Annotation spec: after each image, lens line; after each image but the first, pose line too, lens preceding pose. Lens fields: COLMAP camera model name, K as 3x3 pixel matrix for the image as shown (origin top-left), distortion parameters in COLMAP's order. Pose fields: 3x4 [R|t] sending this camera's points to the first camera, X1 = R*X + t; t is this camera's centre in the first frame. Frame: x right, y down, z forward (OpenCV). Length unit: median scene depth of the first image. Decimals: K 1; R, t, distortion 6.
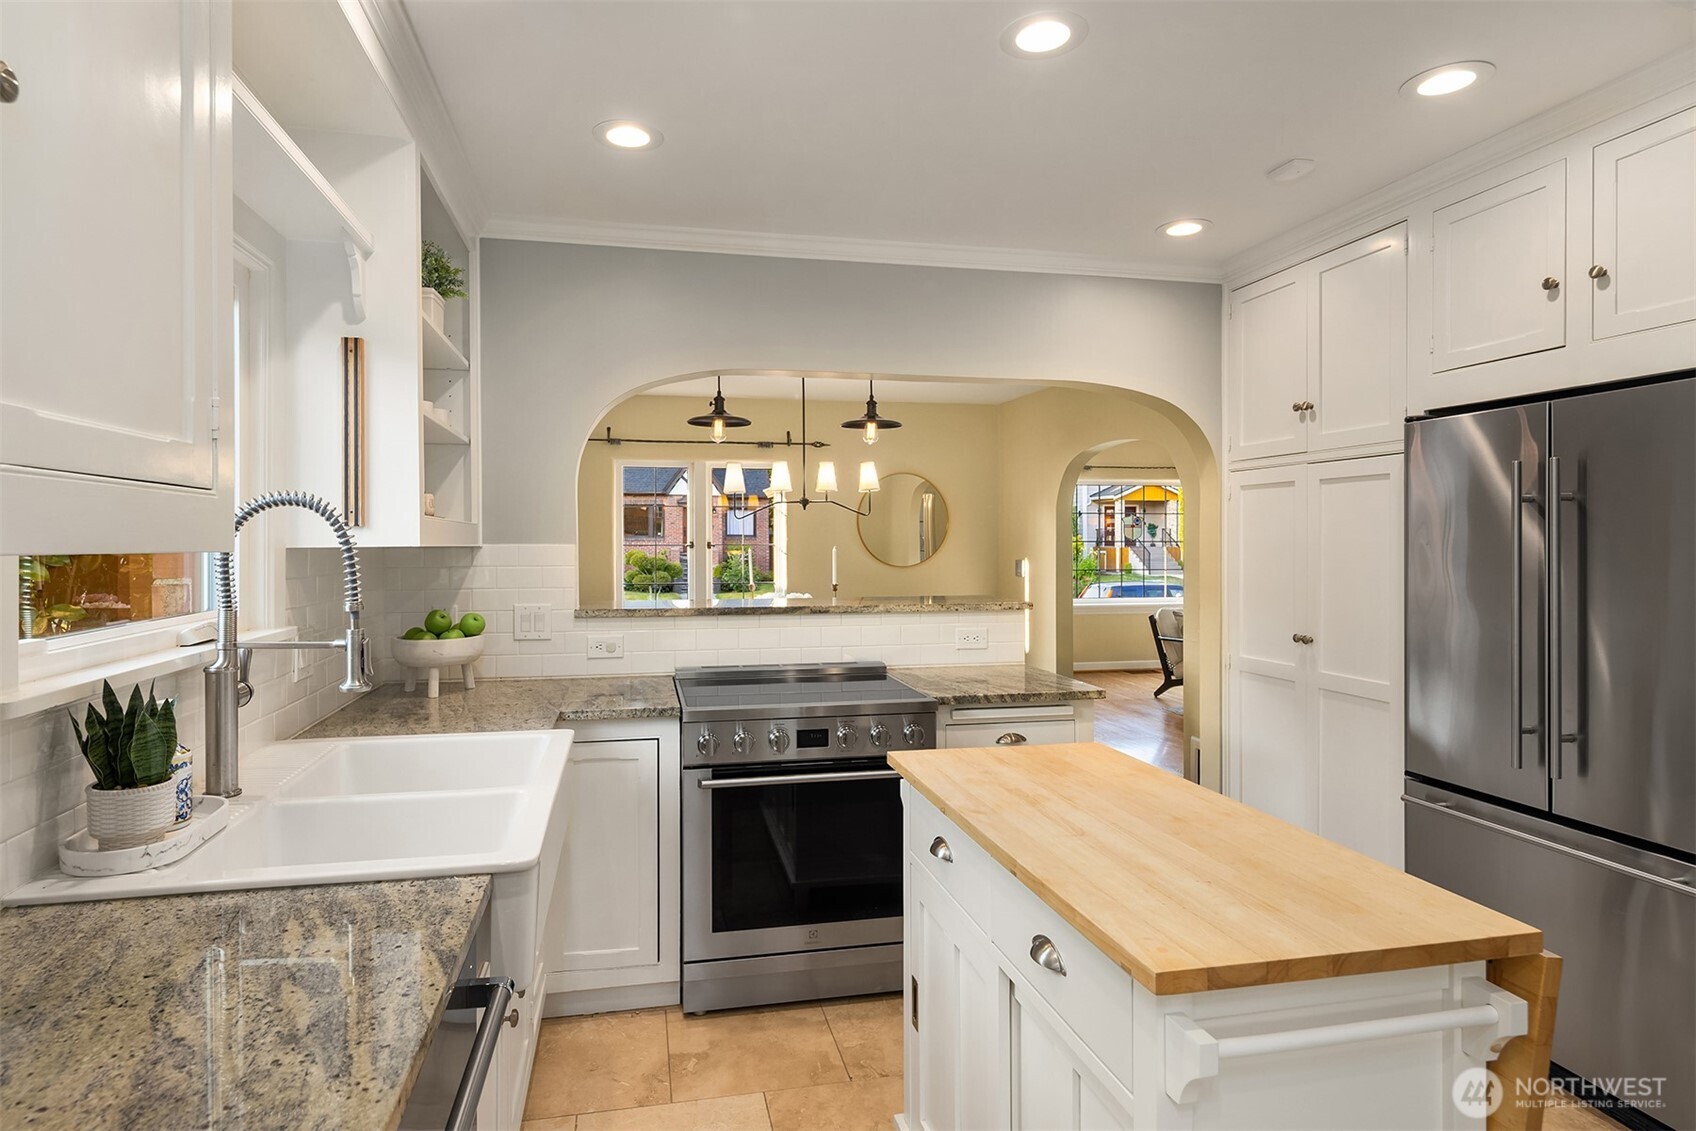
lens RADIAL K [[887.1, 0, 848.9], [0, 887.1, 562.4], [0, 0, 1]] dist [-0.001019, 0.000125]
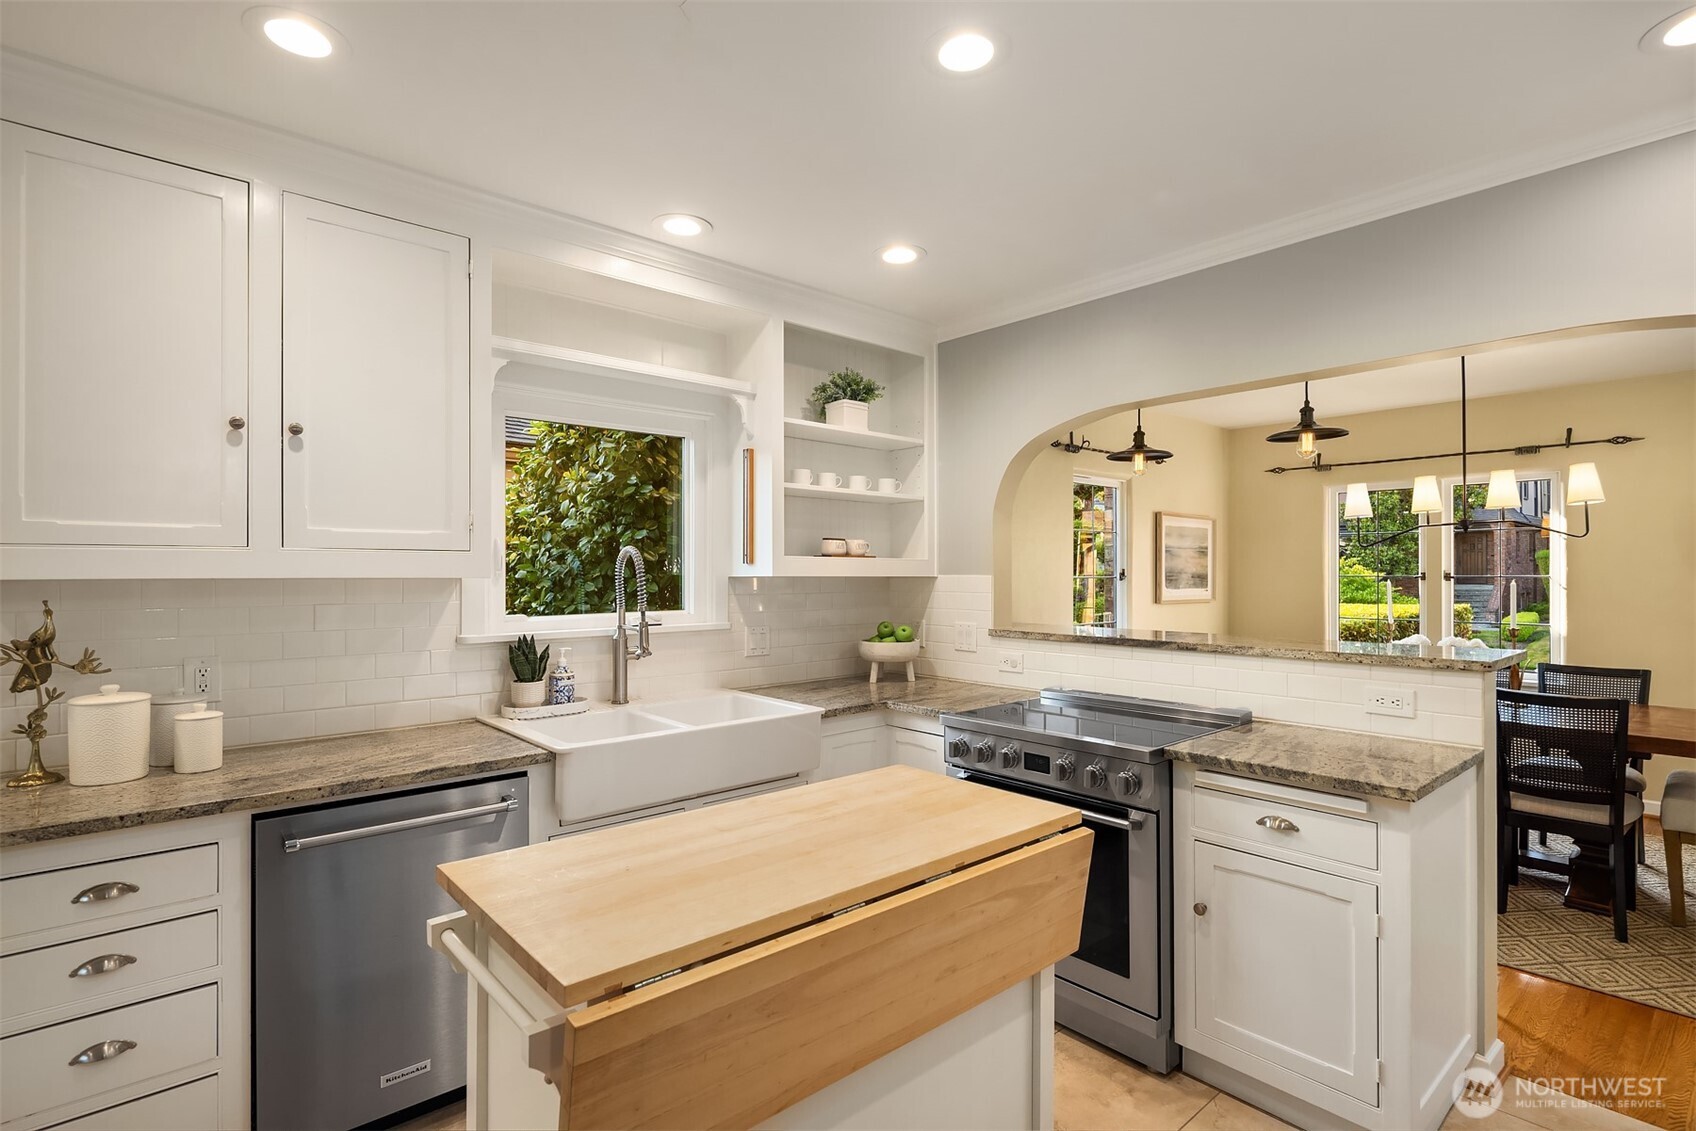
lens RADIAL K [[821.5, 0, 848.6], [0, 821.5, 570.2], [0, 0, 1]] dist [0.002640, -0.000992]
pose [[0.496766, -0.001587, -0.867883, 0.572812], [-0.020216, 0.999706, -0.013400, -0.008471], [0.867649, 0.024202, 0.496588, 0.273906]]
